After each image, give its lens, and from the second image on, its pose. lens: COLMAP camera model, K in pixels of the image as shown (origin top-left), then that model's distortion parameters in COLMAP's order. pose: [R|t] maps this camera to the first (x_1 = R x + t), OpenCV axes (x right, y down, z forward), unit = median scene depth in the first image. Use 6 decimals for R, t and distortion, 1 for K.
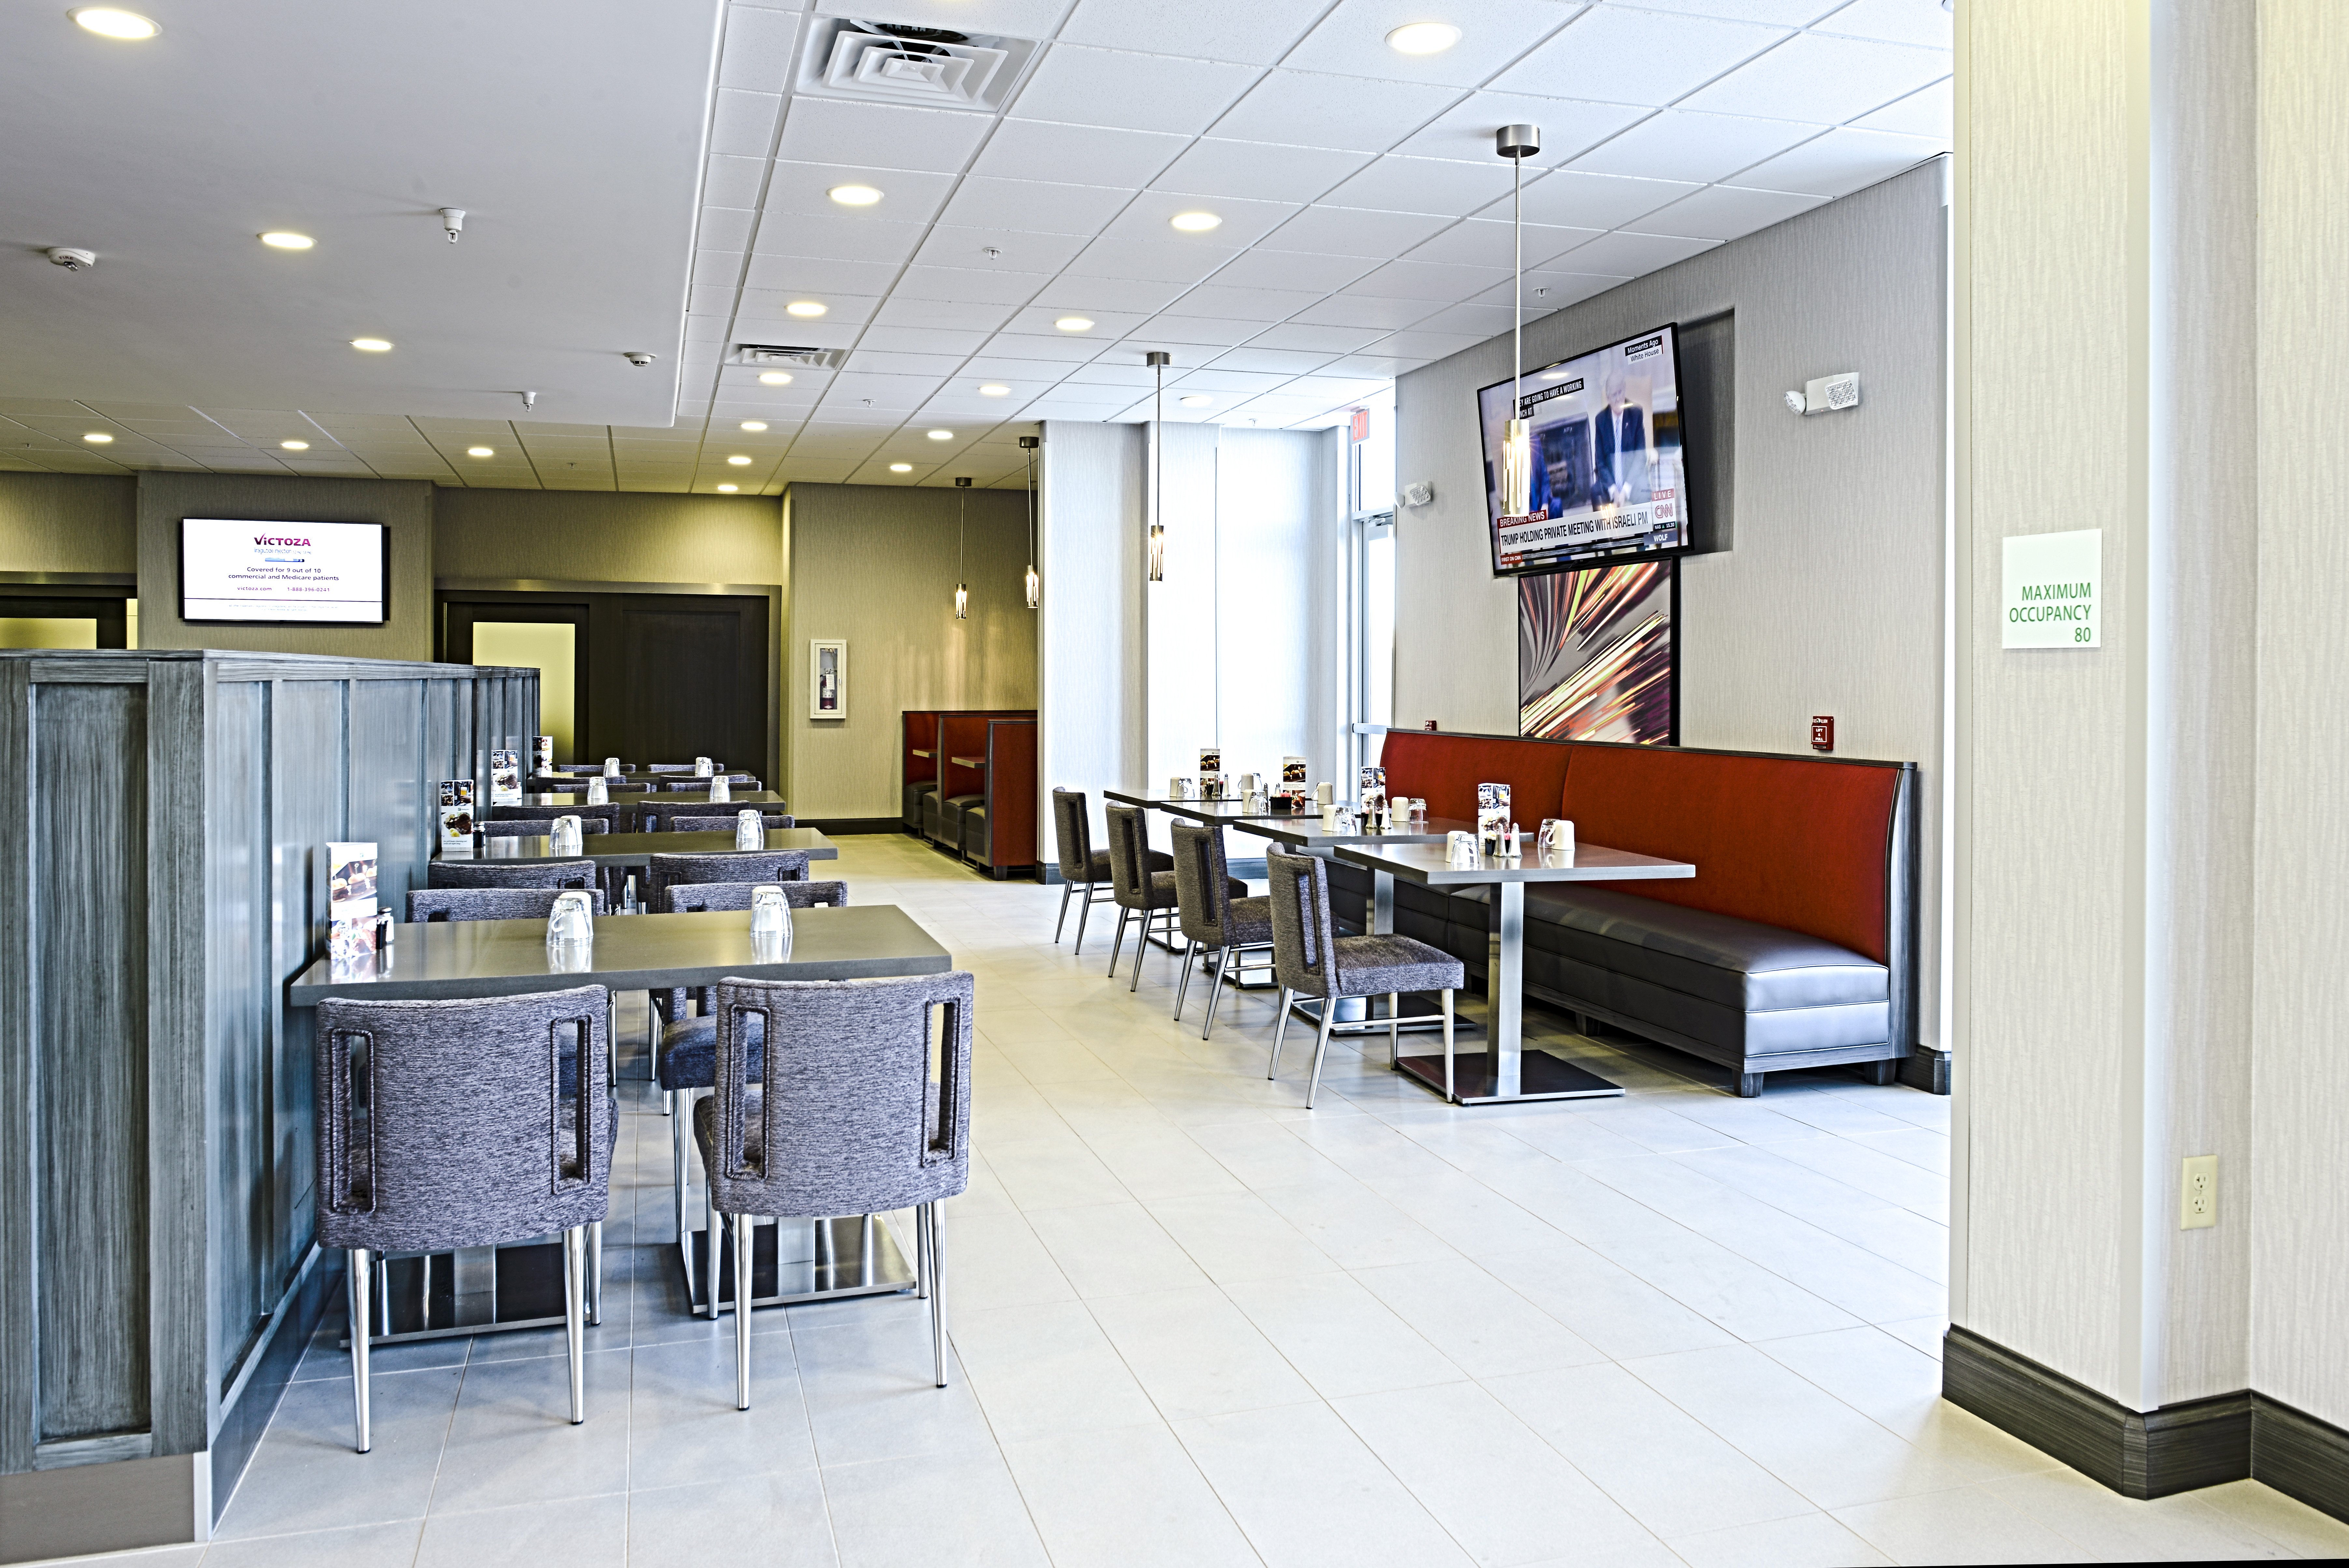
lens RADIAL K [[1636.3, 0, 1168.9], [0, 1636.3, 687.4], [0, 0, 1]] dist [-0.006020, -0.000383]
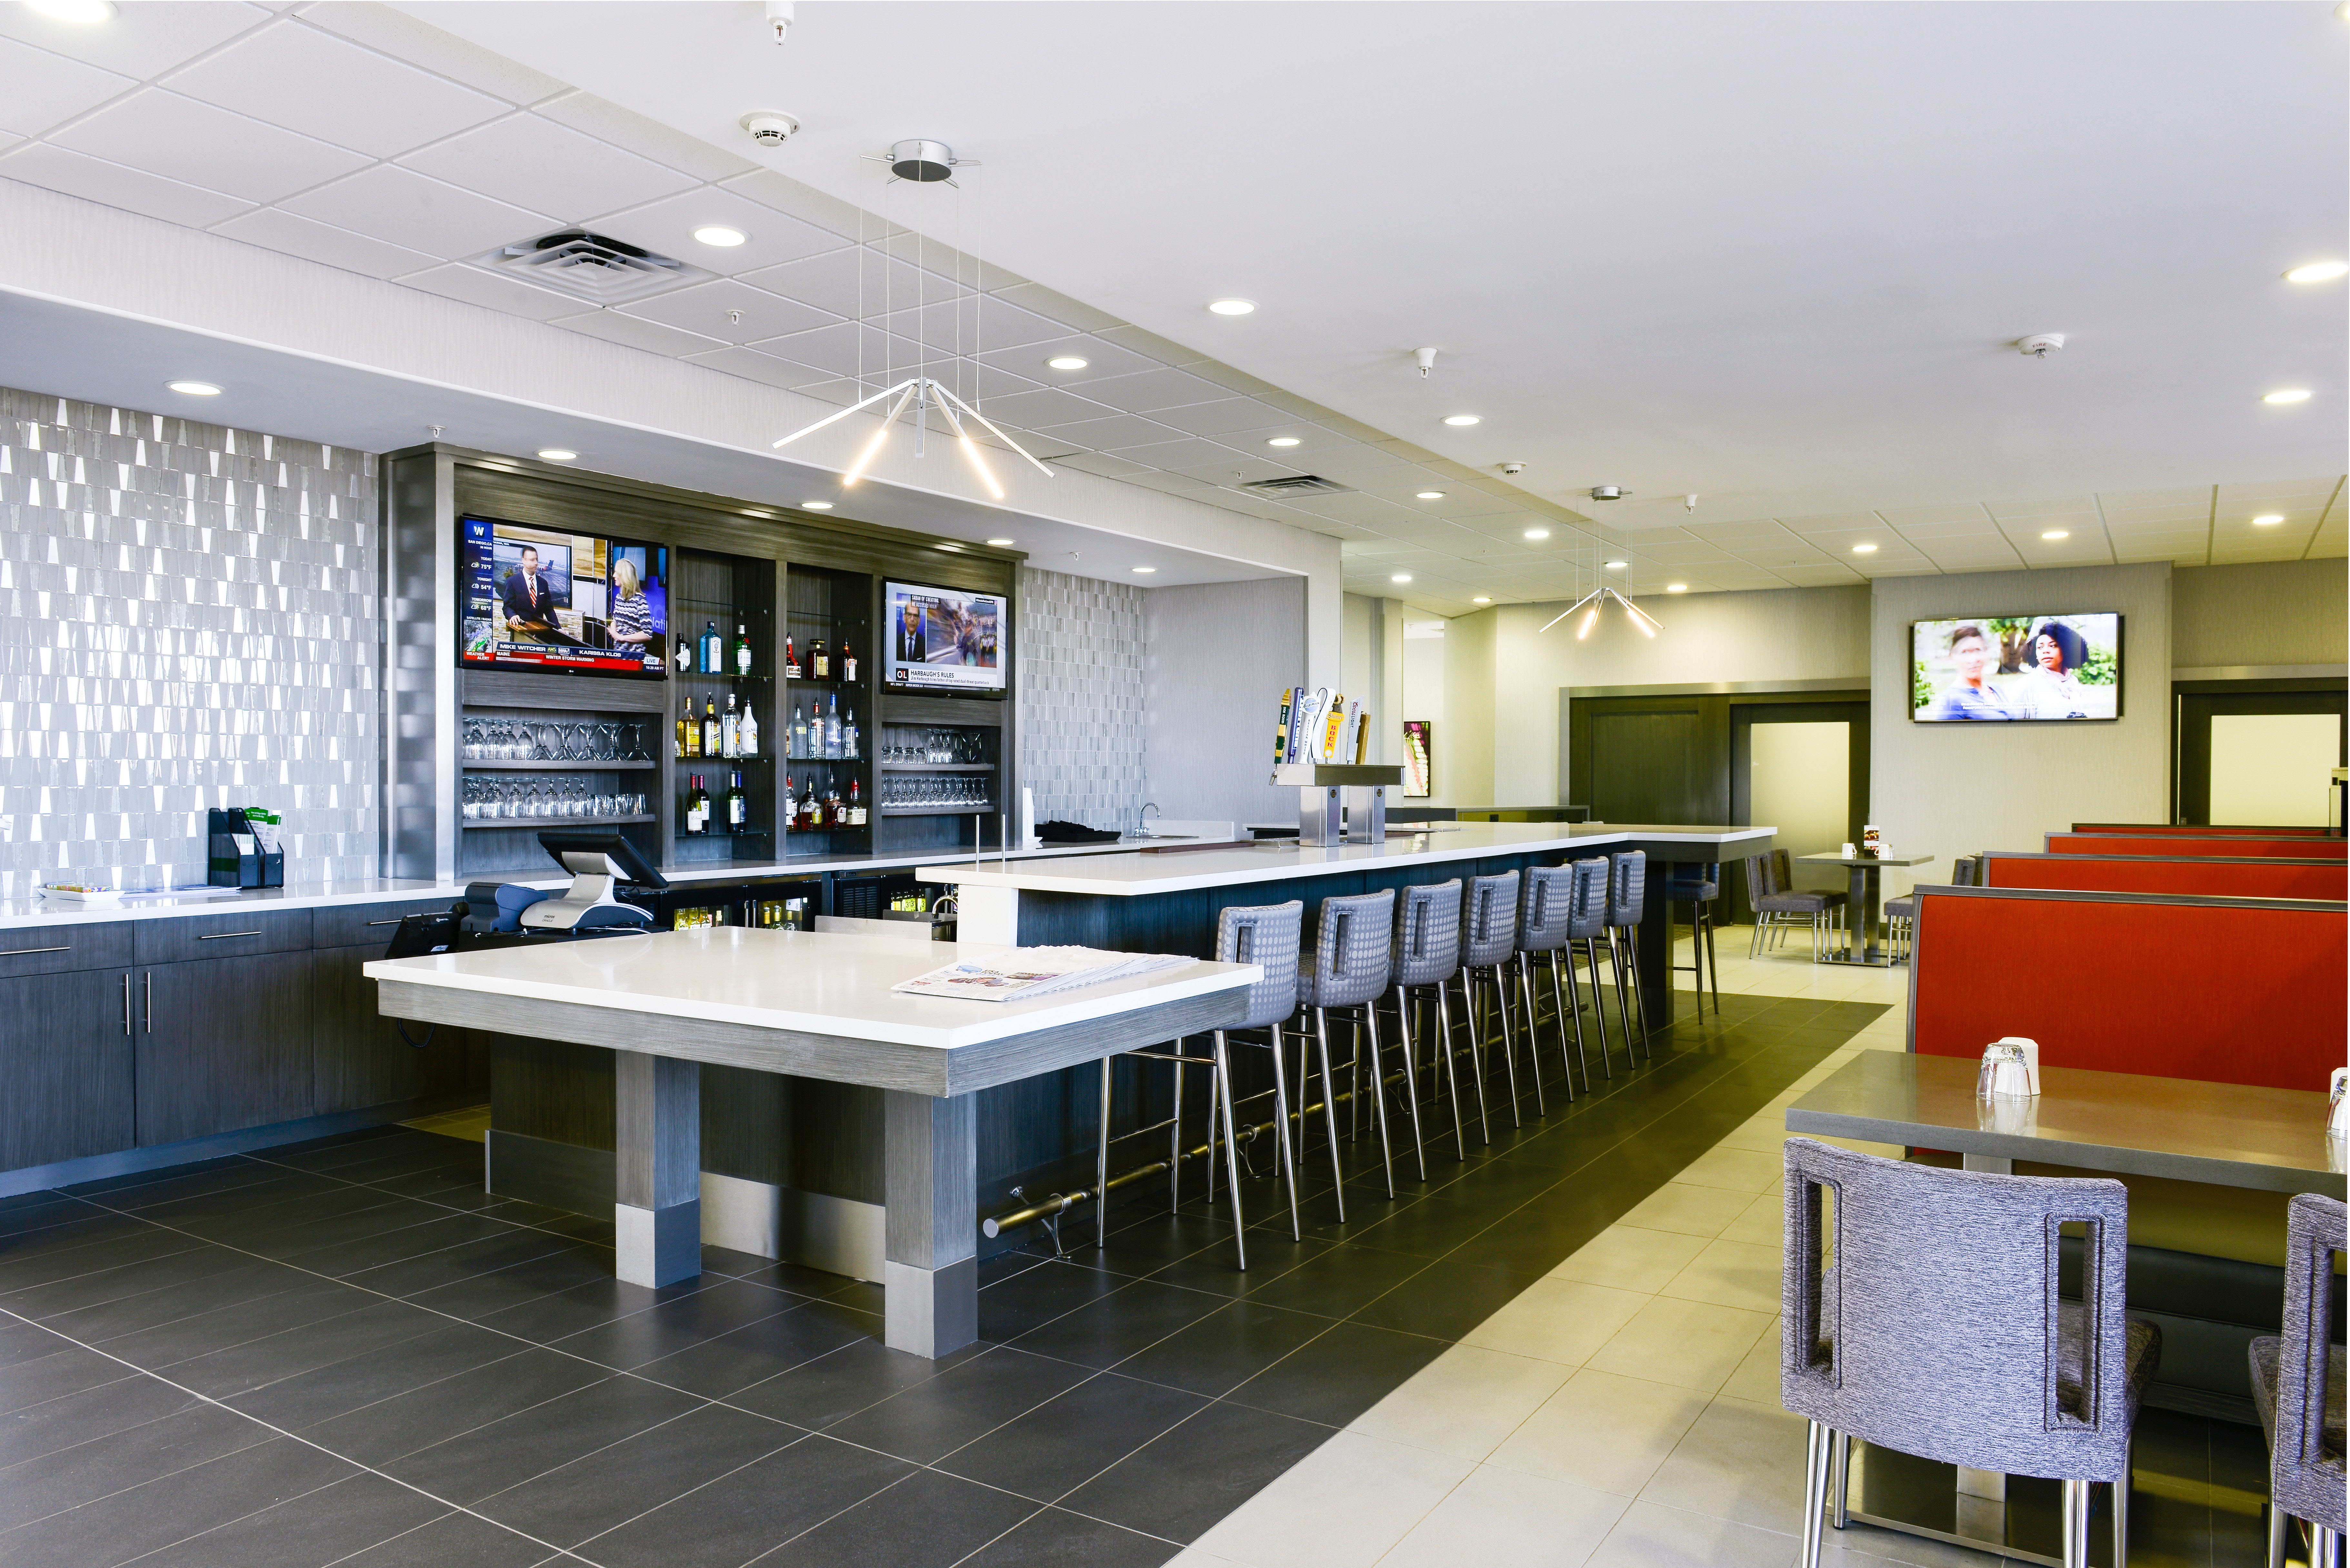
lens RADIAL K [[1623.8, 0, 1175.0], [0, 1623.8, 784.0], [0, 0, 1]] dist [0.005986, -0.000098]
pose [[0.642670, 0.004562, -0.766130, -0.175387], [-0.005337, 0.999985, 0.001478, -0.001891], [0.766125, 0.003139, 0.642684, -0.004297]]
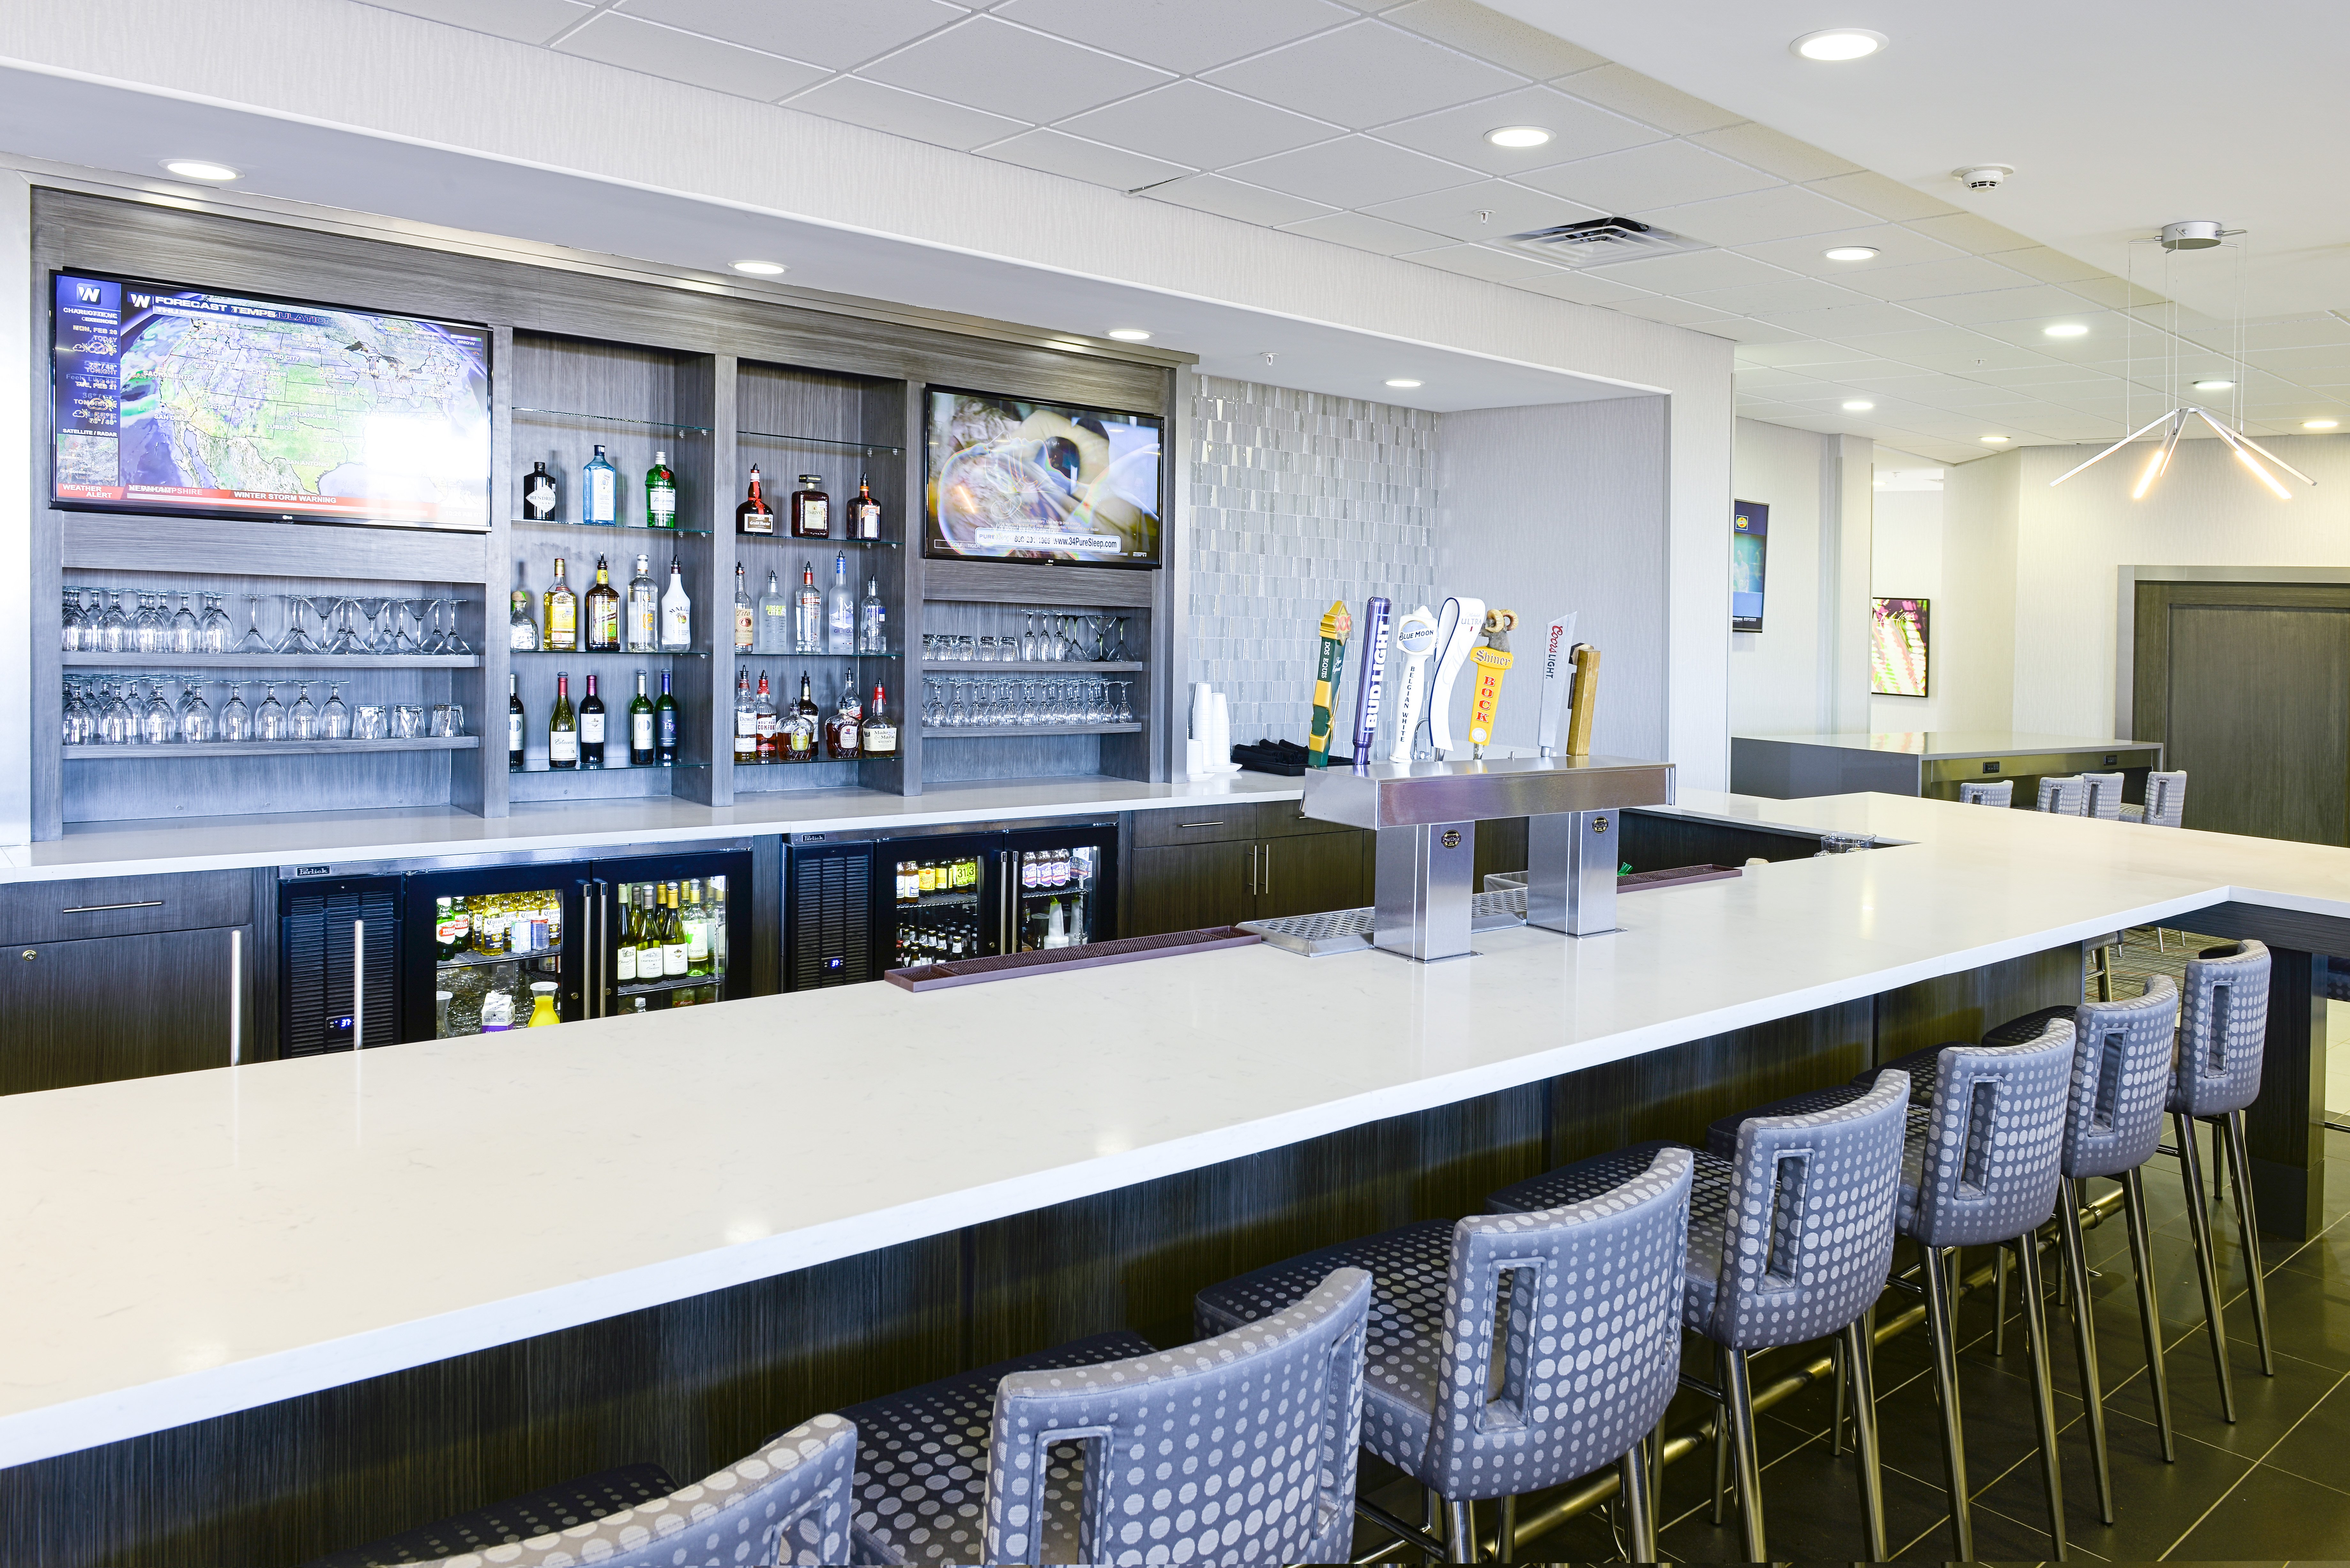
lens RADIAL K [[1526.3, 0, 1170.7], [0, 1526.3, 580.2], [0, 0, 1]] dist [-0.011060, -0.000976]
pose [[0.351627, 0.008321, -0.936103, -0.421962], [-0.053580, 0.998500, -0.011251, -0.042538], [0.934606, 0.054112, 0.351545, 0.359518]]
